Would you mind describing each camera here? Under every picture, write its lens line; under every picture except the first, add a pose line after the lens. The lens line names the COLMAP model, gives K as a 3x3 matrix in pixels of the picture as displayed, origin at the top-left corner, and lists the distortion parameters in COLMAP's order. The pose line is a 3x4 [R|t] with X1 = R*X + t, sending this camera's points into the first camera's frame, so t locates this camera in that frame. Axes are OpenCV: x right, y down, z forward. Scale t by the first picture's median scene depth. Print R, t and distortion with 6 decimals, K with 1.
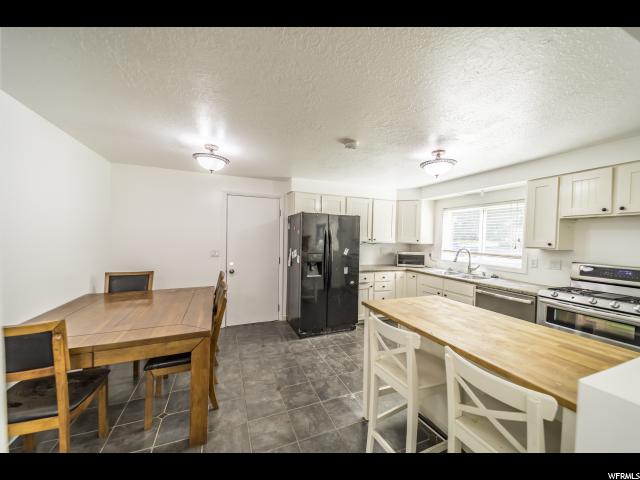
lens RADIAL K [[240.2, 0, 327.1], [0, 240.2, 243.4], [0, 0, 1]] dist [0.000225, 0.000026]
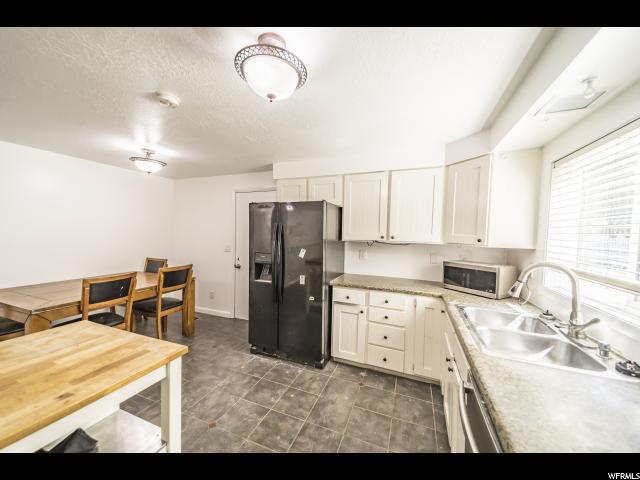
lens RADIAL K [[244.7, 0, 316.2], [0, 244.7, 242.4], [0, 0, 1]] dist [0.021885, -0.000175]
pose [[0.698631, 0.023405, -0.715099, 0.616927], [-0.024646, 0.999659, 0.008640, -0.005378], [0.715058, 0.011588, 0.698969, 0.517088]]
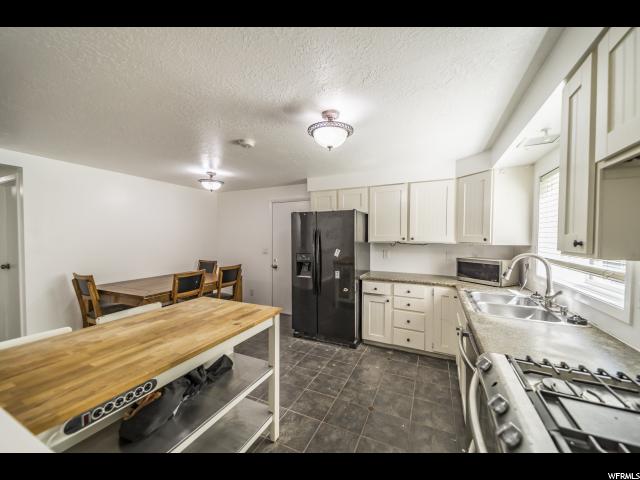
lens RADIAL K [[252.4, 0, 314.1], [0, 252.4, 242.4], [0, 0, 1]] dist [0.023295, 0.000104]
pose [[0.651868, -0.001818, -0.758330, 0.709387], [-0.007898, 0.999927, -0.009186, 0.005174], [0.758291, 0.011977, 0.651806, 0.336415]]
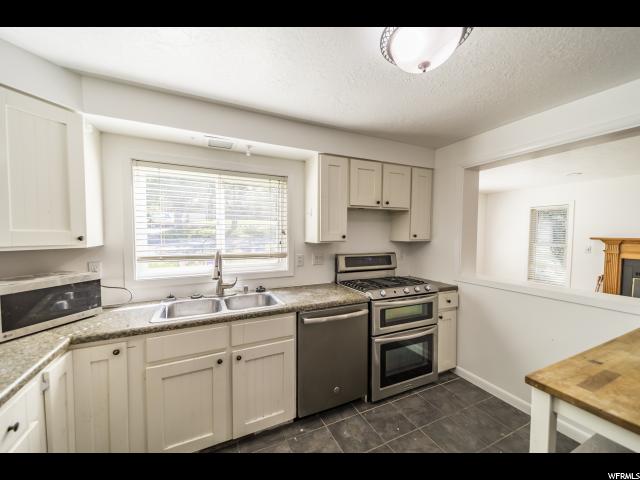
lens RADIAL K [[252.4, 0, 314.1], [0, 252.4, 242.4], [0, 0, 1]] dist [0.023295, 0.000104]
pose [[-0.033954, -0.065161, 0.997297, 0.023327], [0.020859, 0.997609, 0.065892, -0.028330], [-0.999206, 0.023040, -0.032514, 0.850147]]
